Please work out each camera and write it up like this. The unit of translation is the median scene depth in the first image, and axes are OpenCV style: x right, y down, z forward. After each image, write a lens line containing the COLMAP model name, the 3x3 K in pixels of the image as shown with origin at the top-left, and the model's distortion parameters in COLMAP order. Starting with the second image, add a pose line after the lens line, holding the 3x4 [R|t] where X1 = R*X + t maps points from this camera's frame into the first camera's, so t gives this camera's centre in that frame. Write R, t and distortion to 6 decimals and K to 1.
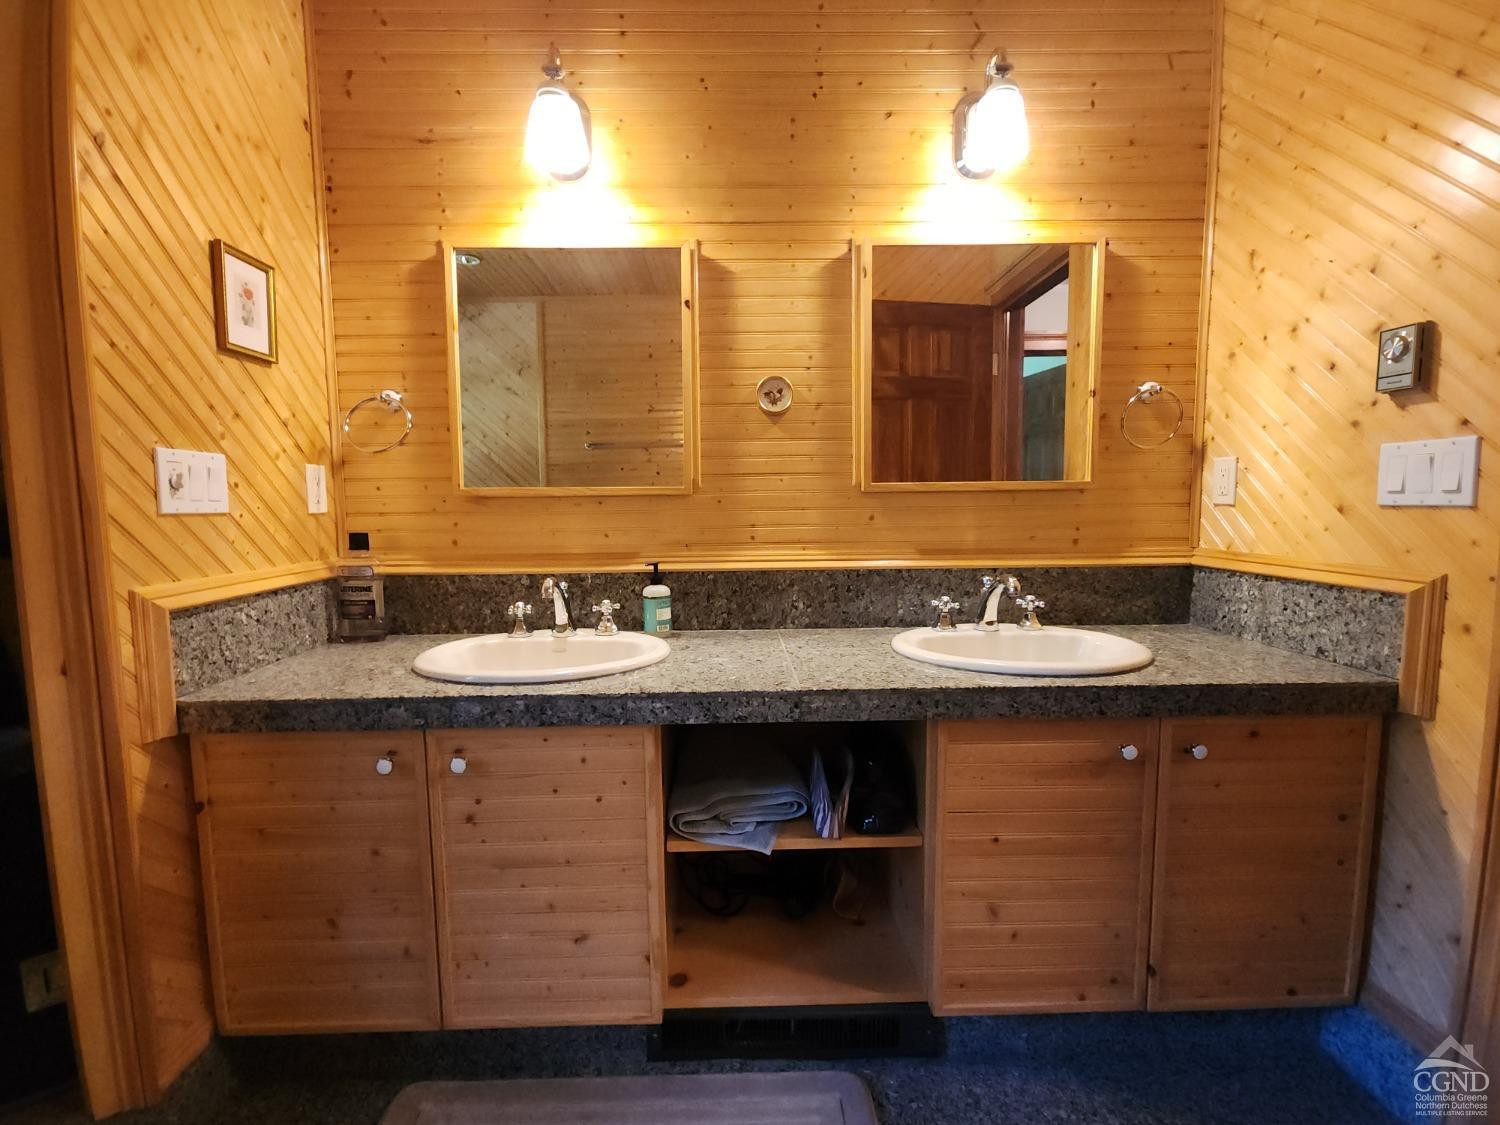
lens RADIAL K [[654.5, 0, 745.6], [0, 654.5, 565.2], [0, 0, 1]] dist [0.013830, -0.012091]
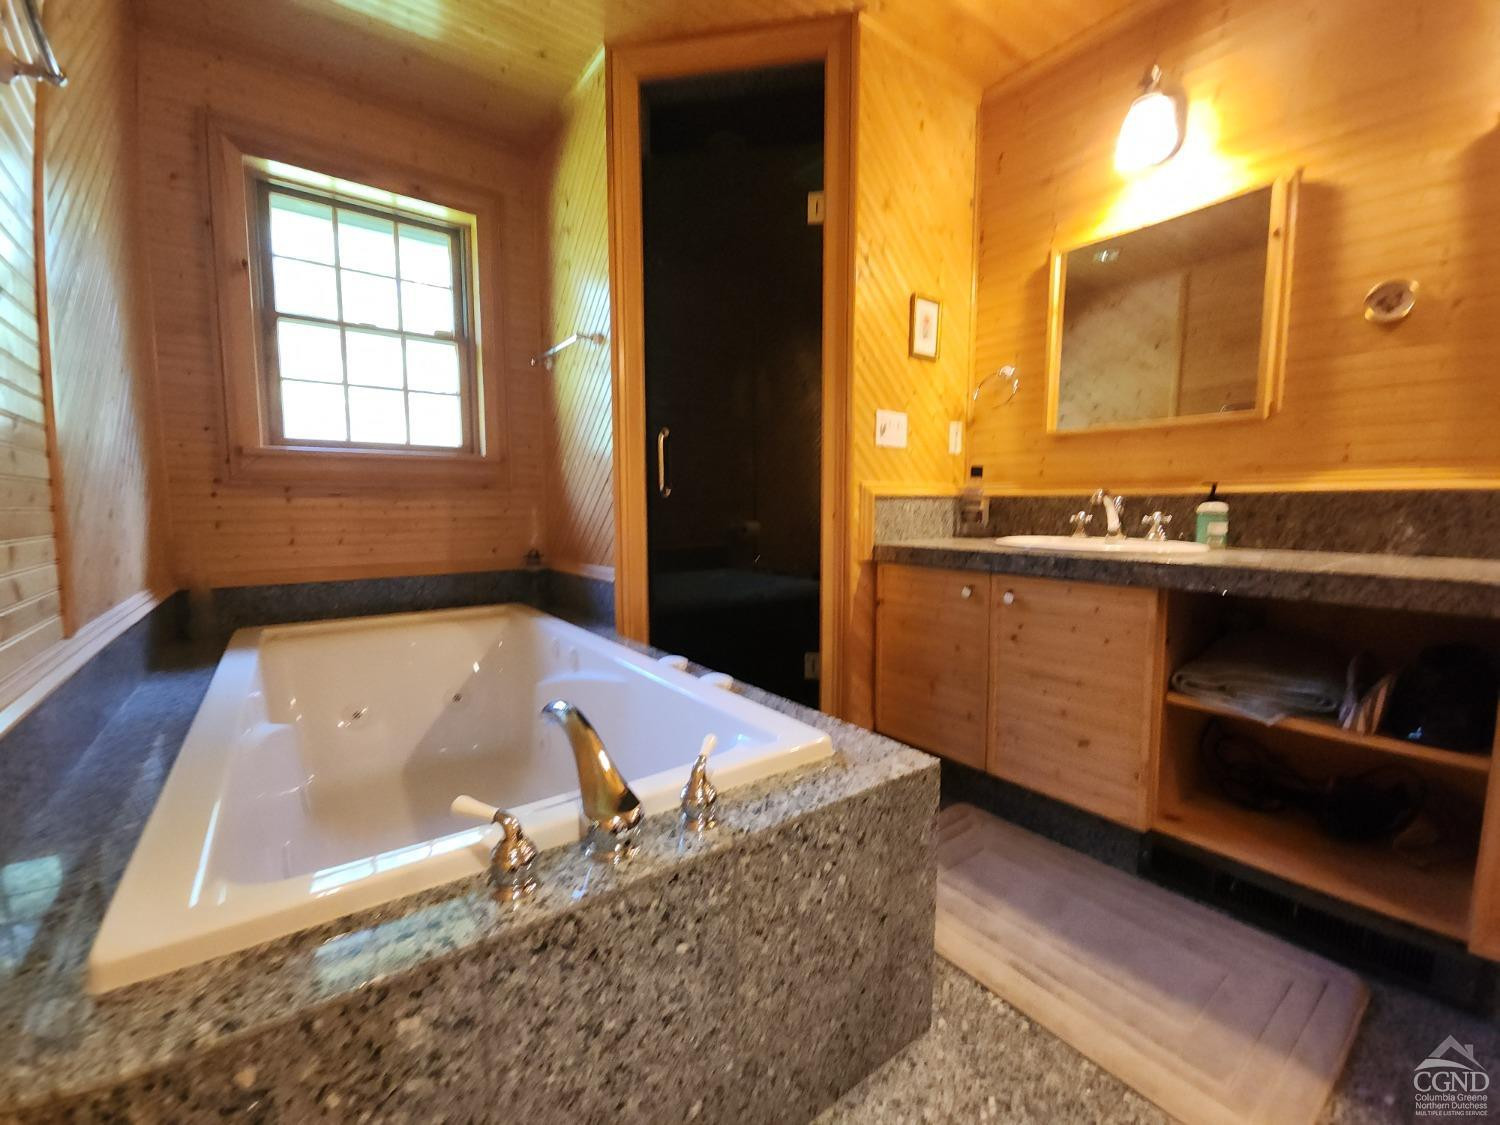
lens RADIAL K [[614.4, 0, 749.6], [0, 614.4, 558.6], [0, 0, 1]] dist [0.023201, -0.019354]
pose [[0.582068, 0.073487, -0.809813, 0.306153], [-0.078091, 0.996357, 0.034286, 0.176753], [0.809382, 0.043282, 0.585686, -0.275588]]
